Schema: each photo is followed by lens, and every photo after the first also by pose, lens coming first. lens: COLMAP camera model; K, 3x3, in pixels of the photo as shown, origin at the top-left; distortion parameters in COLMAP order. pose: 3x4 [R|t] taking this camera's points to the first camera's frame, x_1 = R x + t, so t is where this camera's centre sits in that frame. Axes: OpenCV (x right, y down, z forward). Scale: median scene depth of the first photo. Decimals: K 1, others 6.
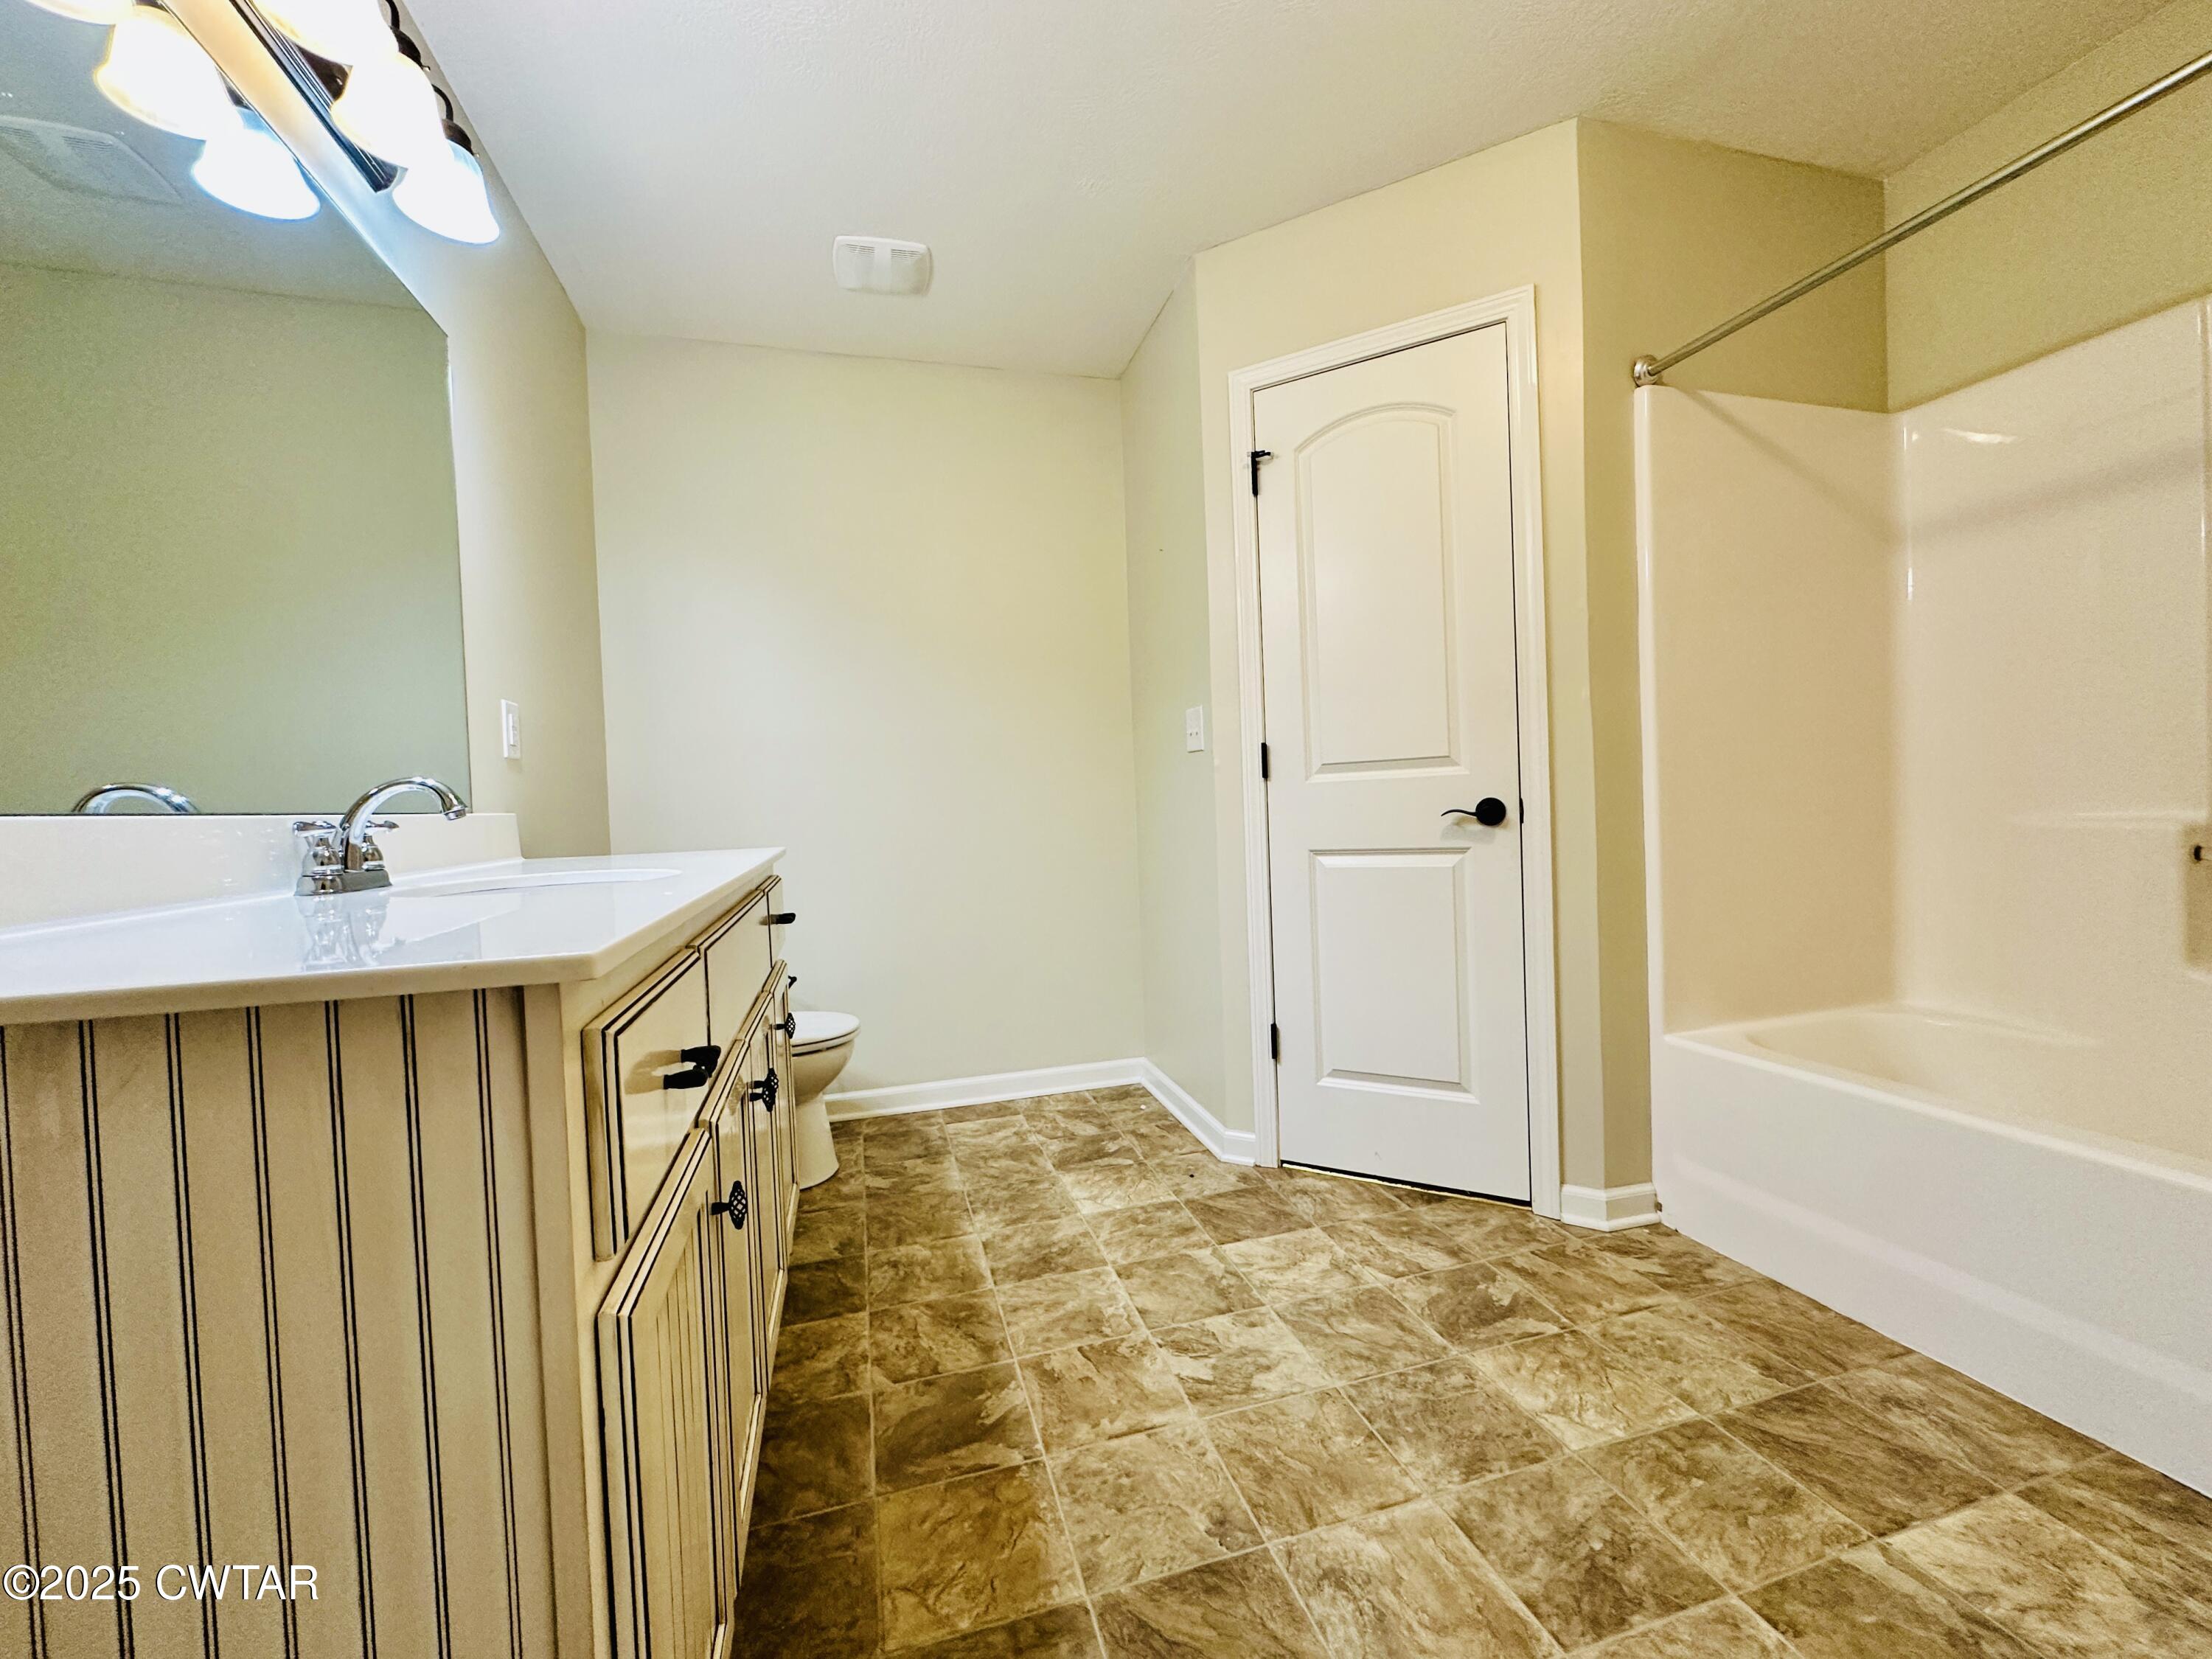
lens RADIAL K [[883.9, 0, 1118.5], [0, 883.9, 824.1], [0, 0, 1]] dist [-0.005669, 0.001835]
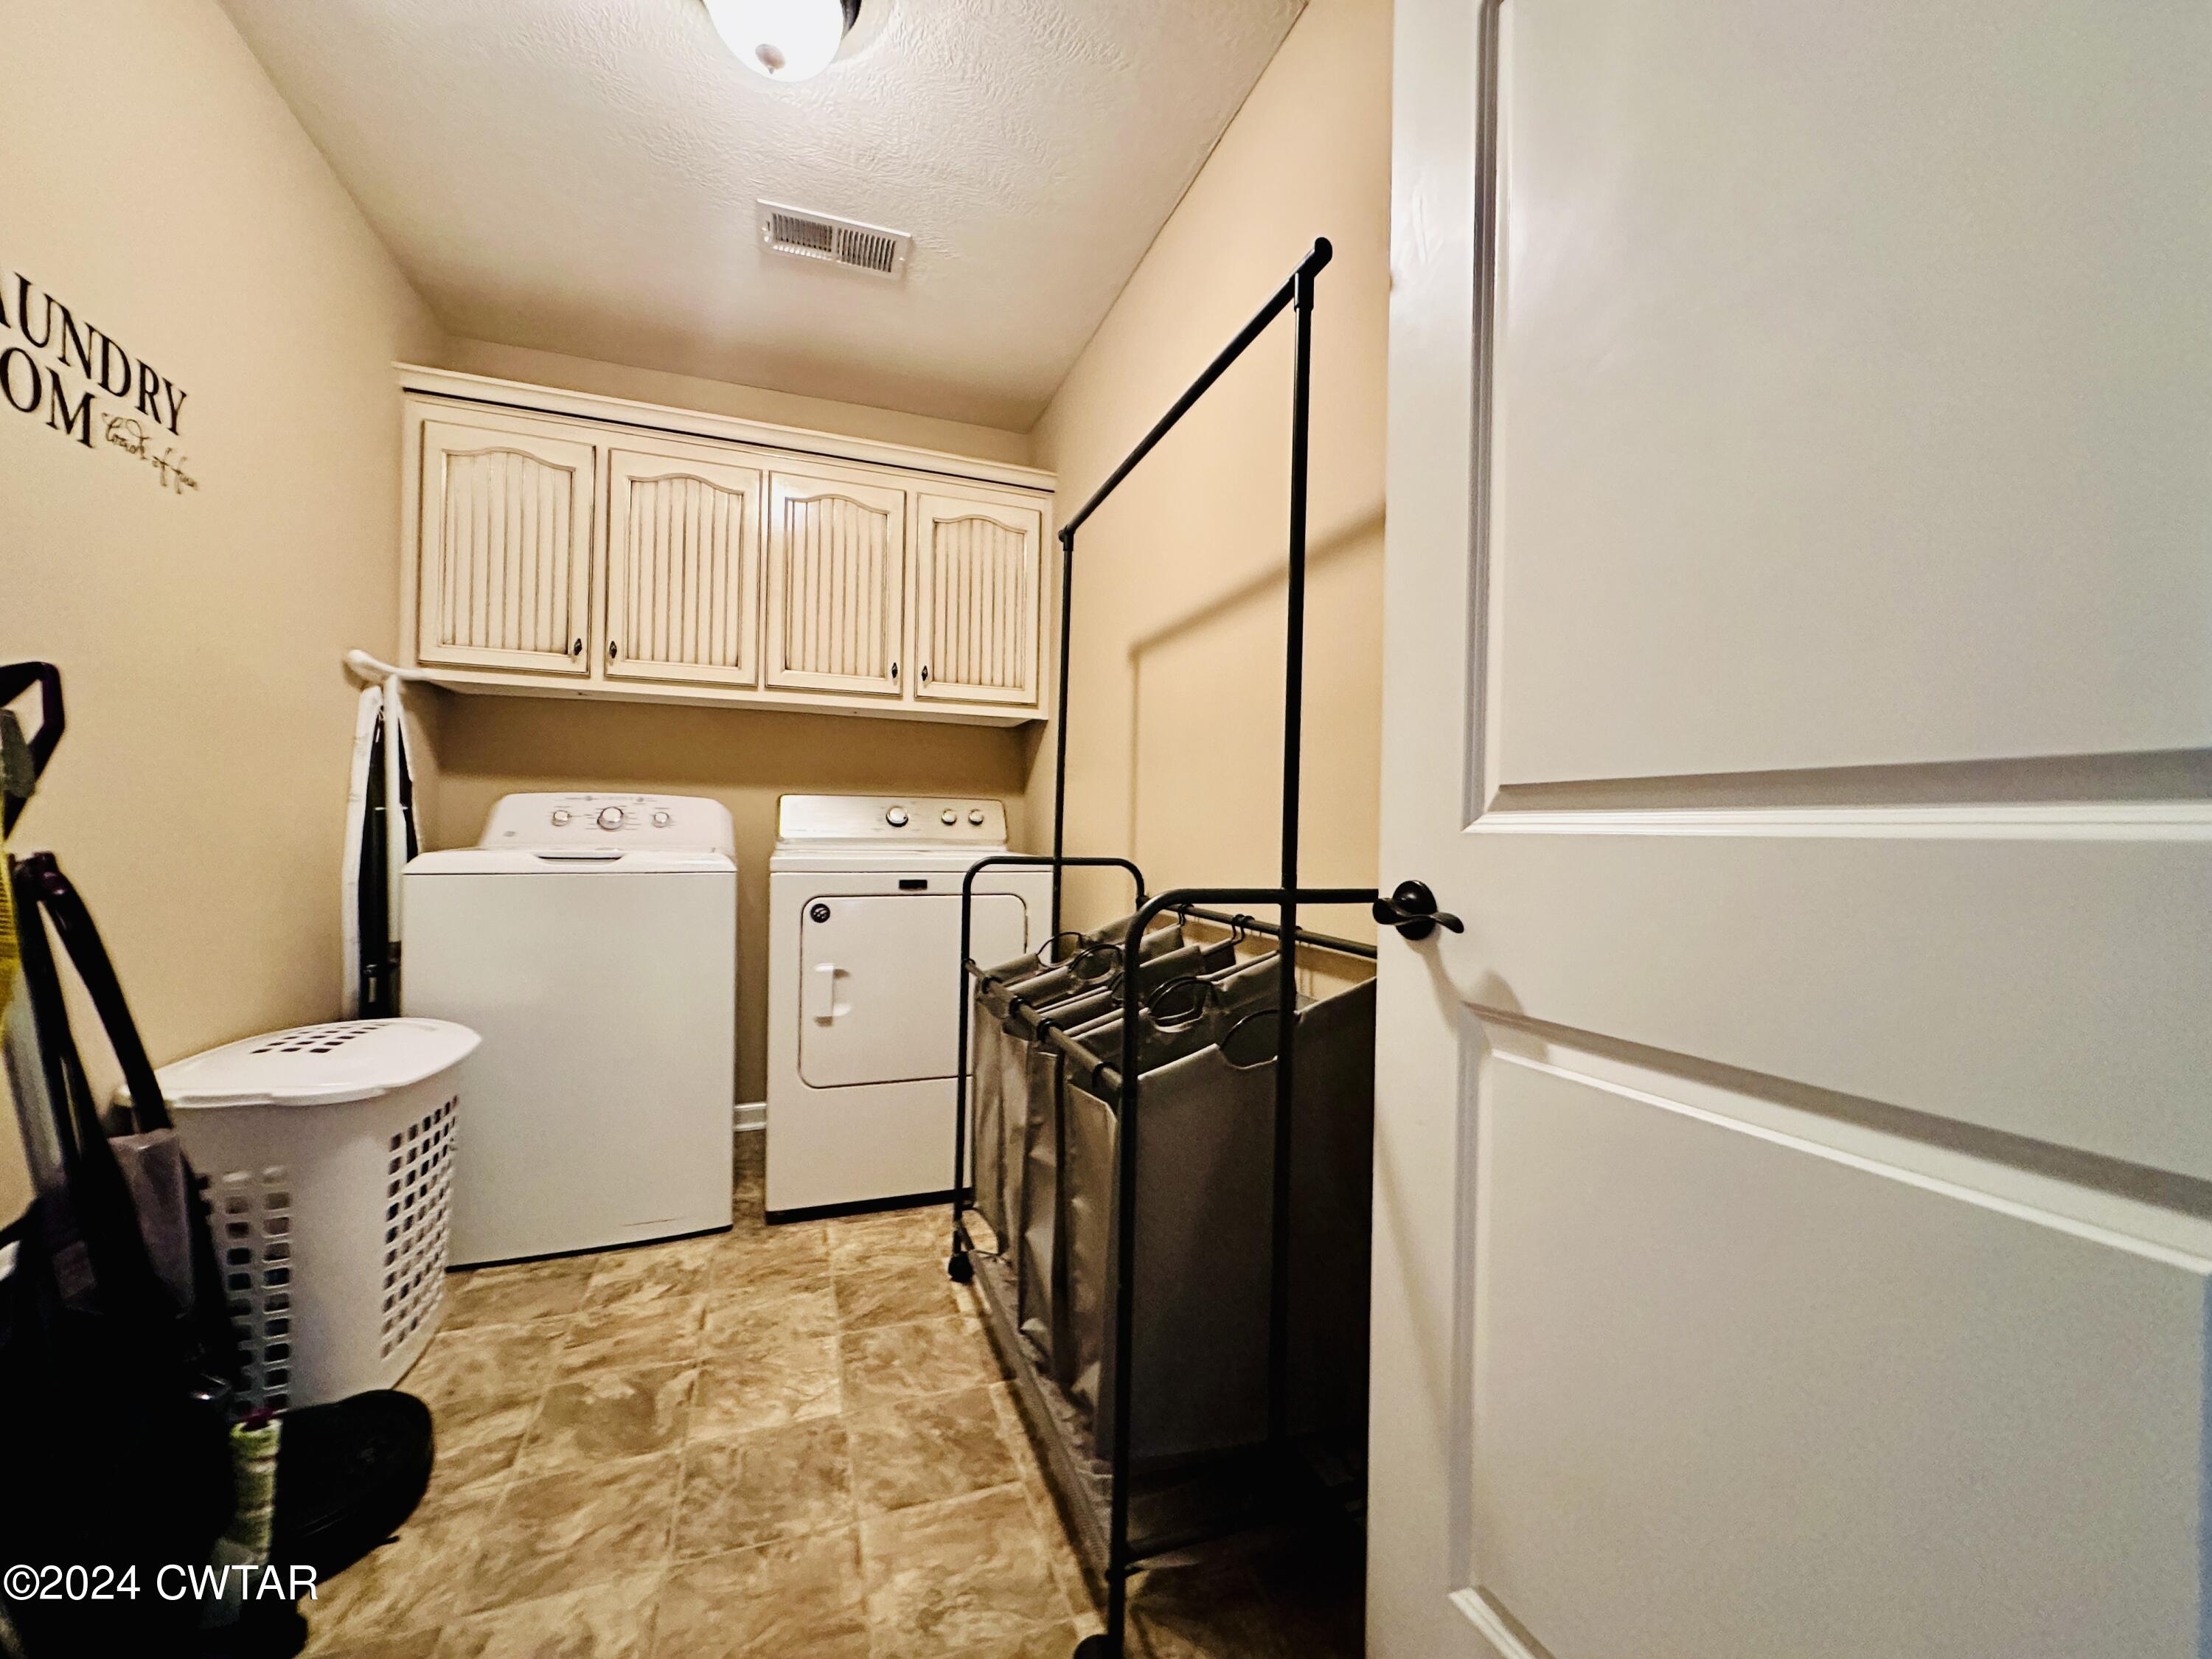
lens RADIAL K [[883.9, 0, 1117.1], [0, 883.9, 817.6], [0, 0, 1]] dist [-0.005669, 0.001835]
pose [[-0.056827, 0.043490, 0.997436, -0.674489], [0.018526, 0.998925, -0.042499, 0.001964], [-0.998212, 0.016064, -0.057571, 0.708231]]
